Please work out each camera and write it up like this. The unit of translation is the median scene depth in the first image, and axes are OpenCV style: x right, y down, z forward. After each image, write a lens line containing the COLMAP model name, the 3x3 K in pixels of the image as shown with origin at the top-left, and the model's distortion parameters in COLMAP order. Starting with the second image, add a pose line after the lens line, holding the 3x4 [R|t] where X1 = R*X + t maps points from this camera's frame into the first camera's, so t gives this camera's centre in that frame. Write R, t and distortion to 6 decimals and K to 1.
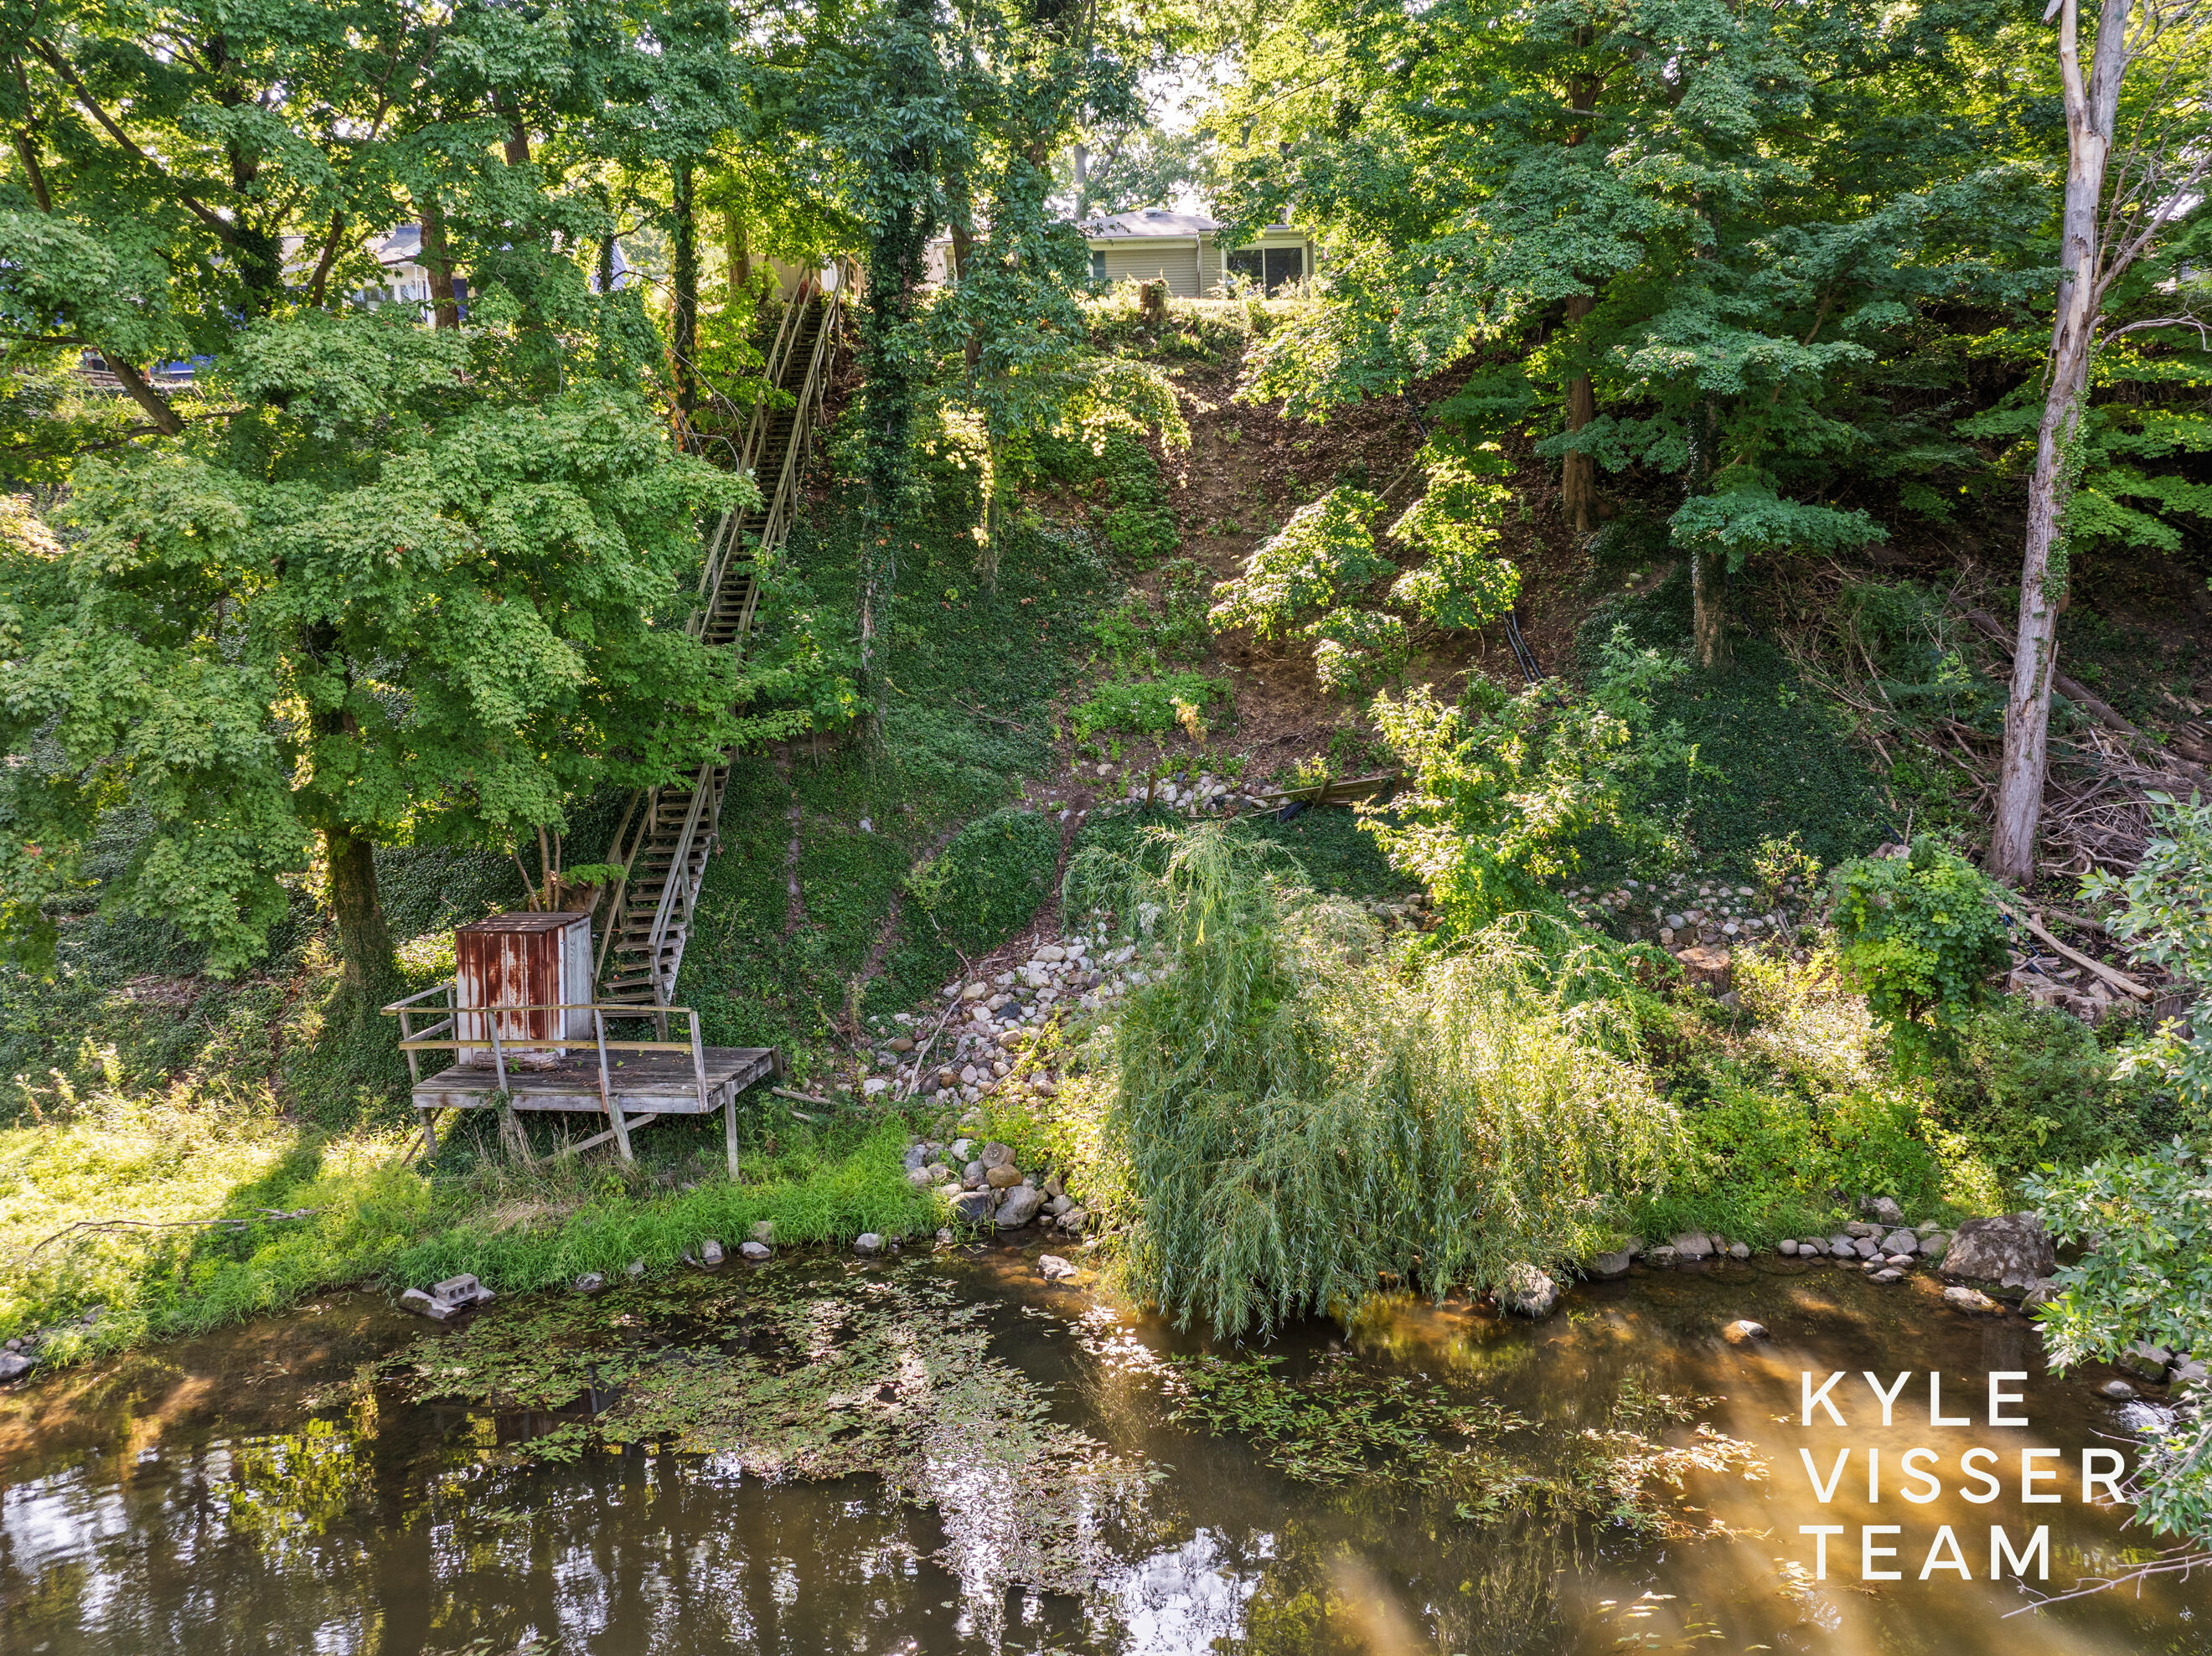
lens RADIAL K [[1639.0, 0, 1103.2], [0, 1639.0, 821.6], [0, 0, 1]] dist [-0.031005, 0.010589]
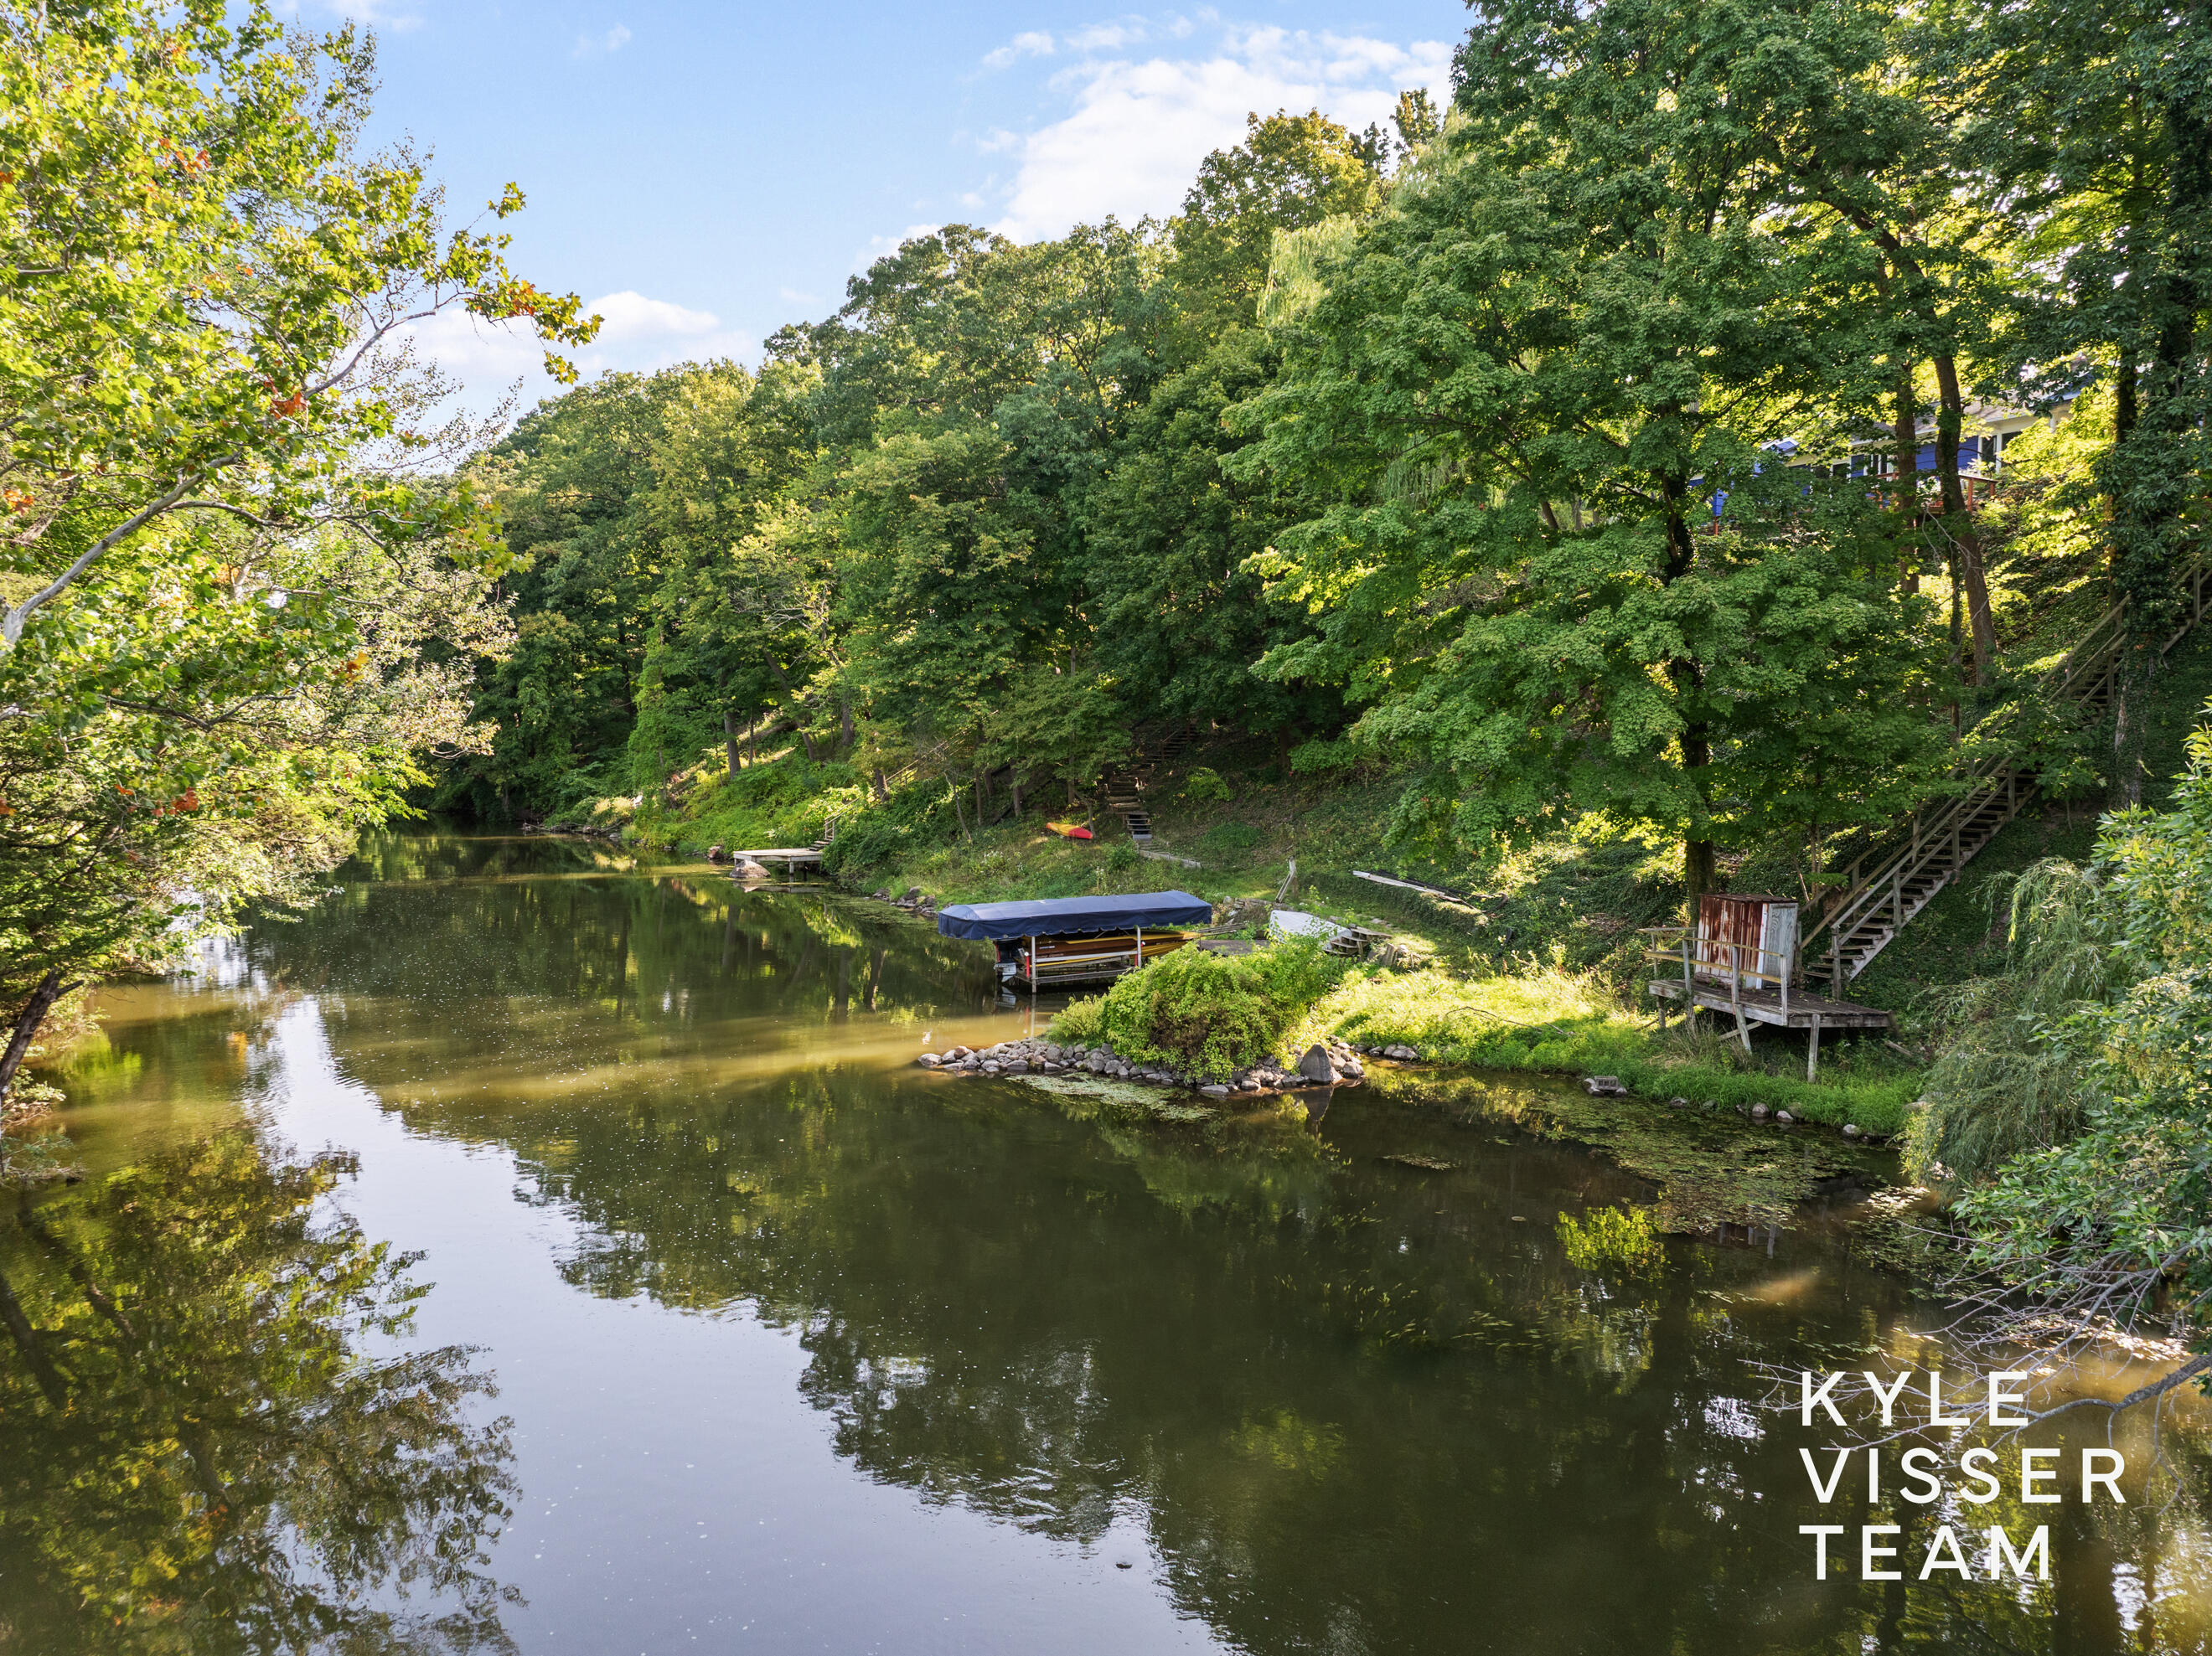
lens RADIAL K [[1639.0, 0, 1107.5], [0, 1639.0, 828.6], [0, 0, 1]] dist [-0.031005, 0.010589]
pose [[0.487710, 0.098032, -0.867484, 0.734338], [-0.138689, 0.989756, 0.033878, 0.032032], [0.861919, 0.103788, 0.496310, -0.307713]]
